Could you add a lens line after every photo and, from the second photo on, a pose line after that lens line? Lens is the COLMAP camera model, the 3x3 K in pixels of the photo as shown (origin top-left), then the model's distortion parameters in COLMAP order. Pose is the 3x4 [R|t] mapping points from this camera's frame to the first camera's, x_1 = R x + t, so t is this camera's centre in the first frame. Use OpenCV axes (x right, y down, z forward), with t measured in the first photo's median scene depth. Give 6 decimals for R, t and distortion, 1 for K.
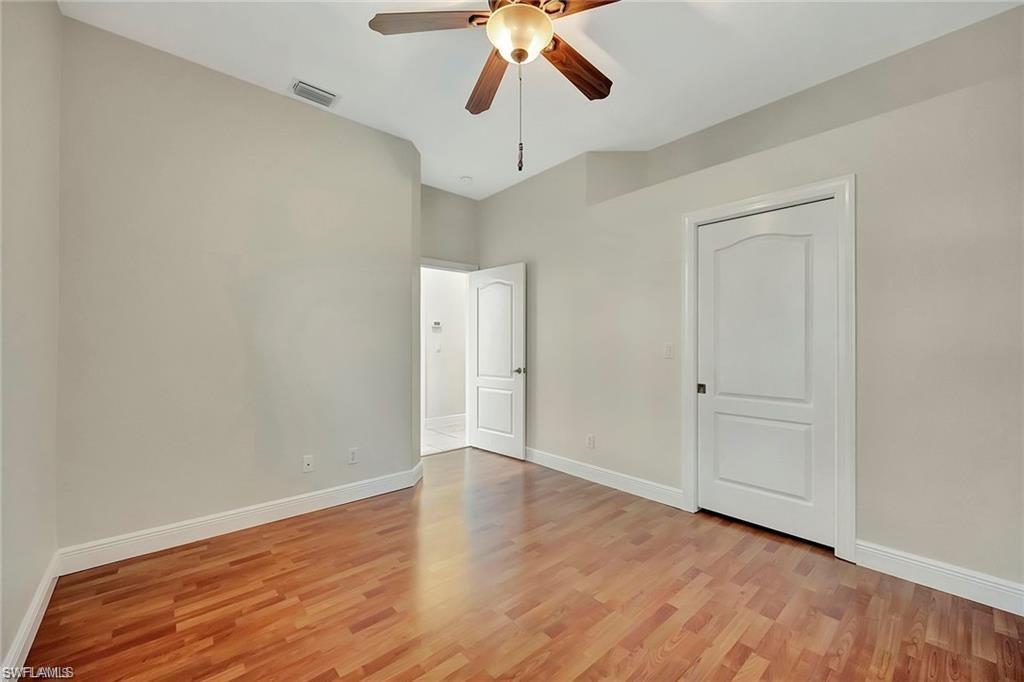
lens RADIAL K [[404.8, 0, 513.5], [0, 404.8, 339.6], [0, 0, 1]] dist [-0.001001, 0.000024]
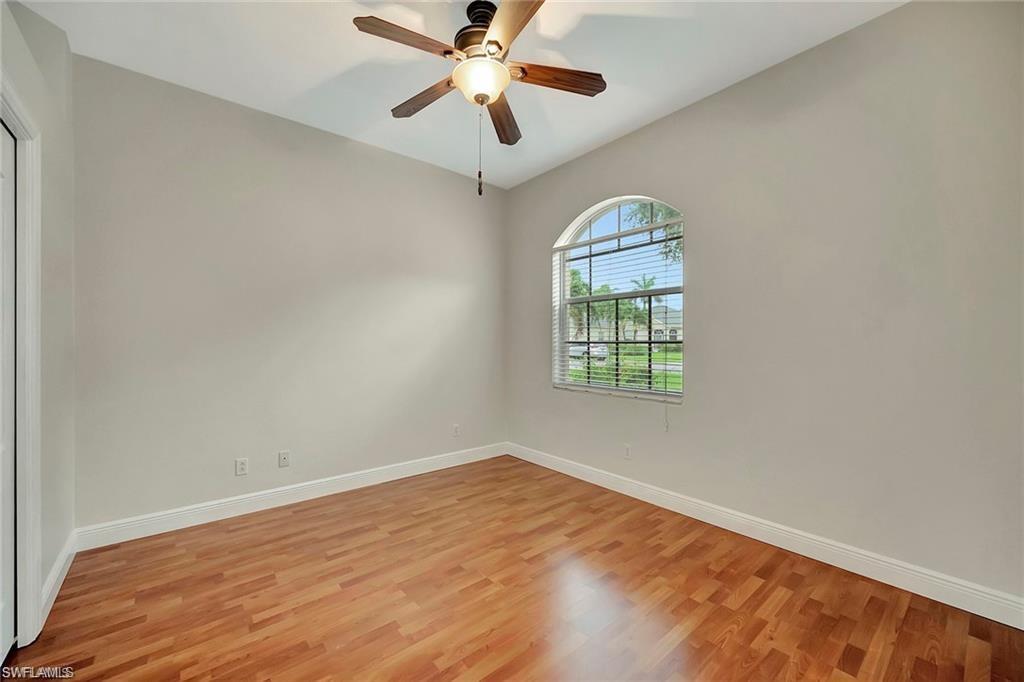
lens RADIAL K [[404.8, 0, 513.5], [0, 404.8, 339.6], [0, 0, 1]] dist [-0.001001, 0.000024]
pose [[-0.999604, -0.002016, 0.028083, -0.105999], [-0.002215, 0.999973, -0.007040, -0.005671], [-0.028068, -0.007100, -0.999581, 2.071402]]
